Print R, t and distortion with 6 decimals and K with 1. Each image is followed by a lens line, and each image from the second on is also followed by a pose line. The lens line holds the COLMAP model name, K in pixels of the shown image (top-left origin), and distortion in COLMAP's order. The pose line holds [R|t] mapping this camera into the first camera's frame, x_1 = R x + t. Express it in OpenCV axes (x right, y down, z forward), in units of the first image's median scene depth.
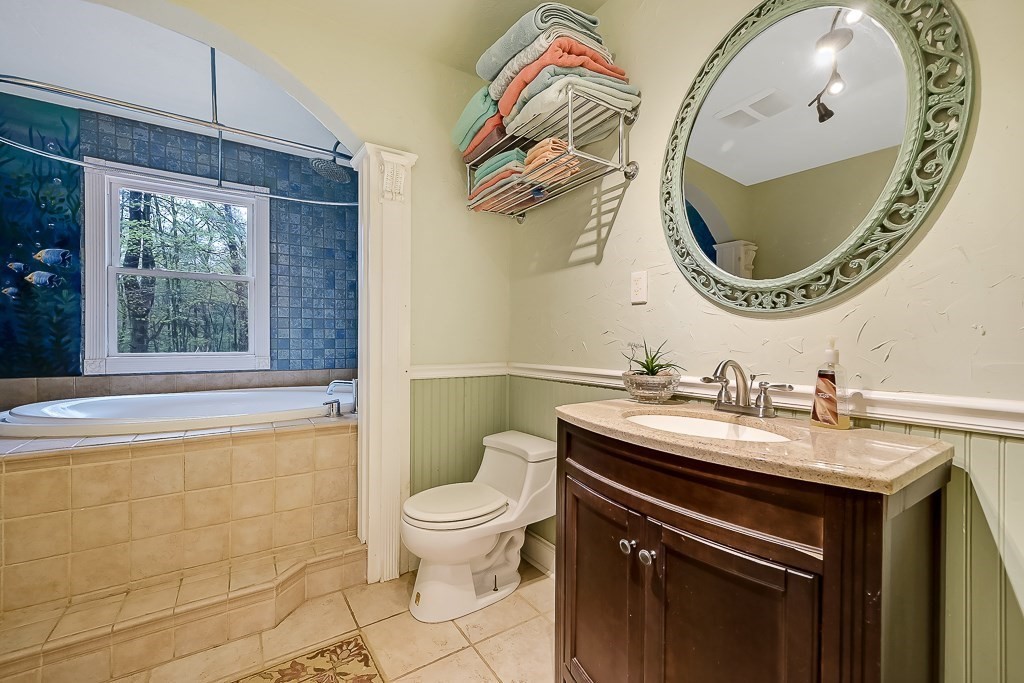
lens RADIAL K [[432.7, 0, 531.1], [0, 432.7, 339.6], [0, 0, 1]] dist [0.001760, 0.000626]
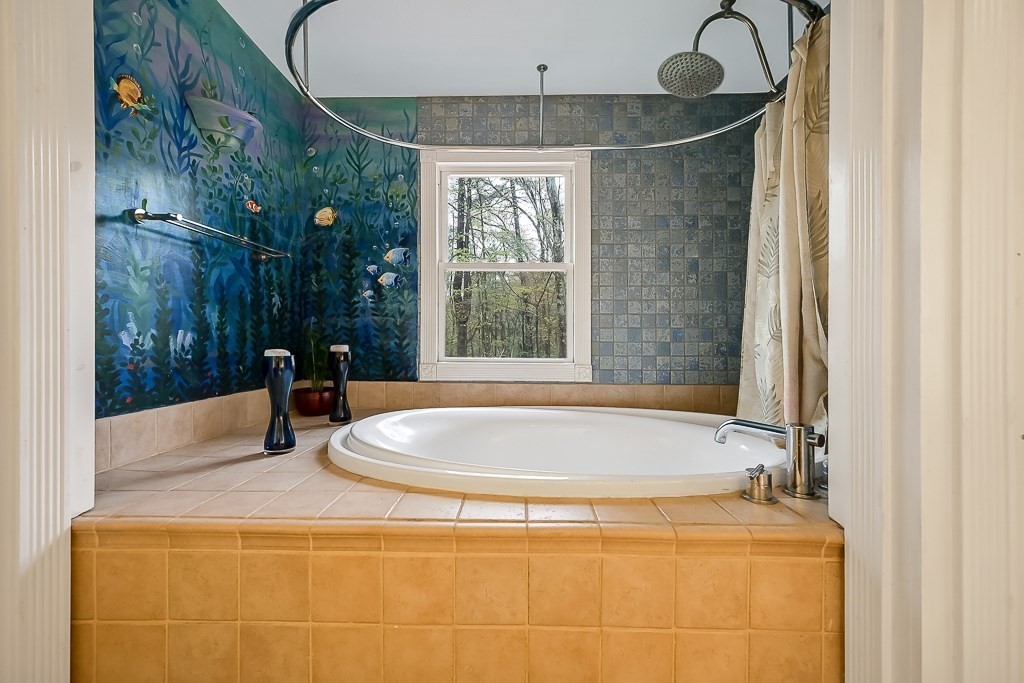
lens RADIAL K [[465.6, 0, 512.2], [0, 465.6, 343.2], [0, 0, 1]] dist [0.006450, 0.000369]
pose [[0.809462, 0.003518, -0.587162, -0.266392], [-0.002368, 0.999993, 0.002727, -0.001614], [0.587167, -0.000817, 0.809465, 0.289363]]
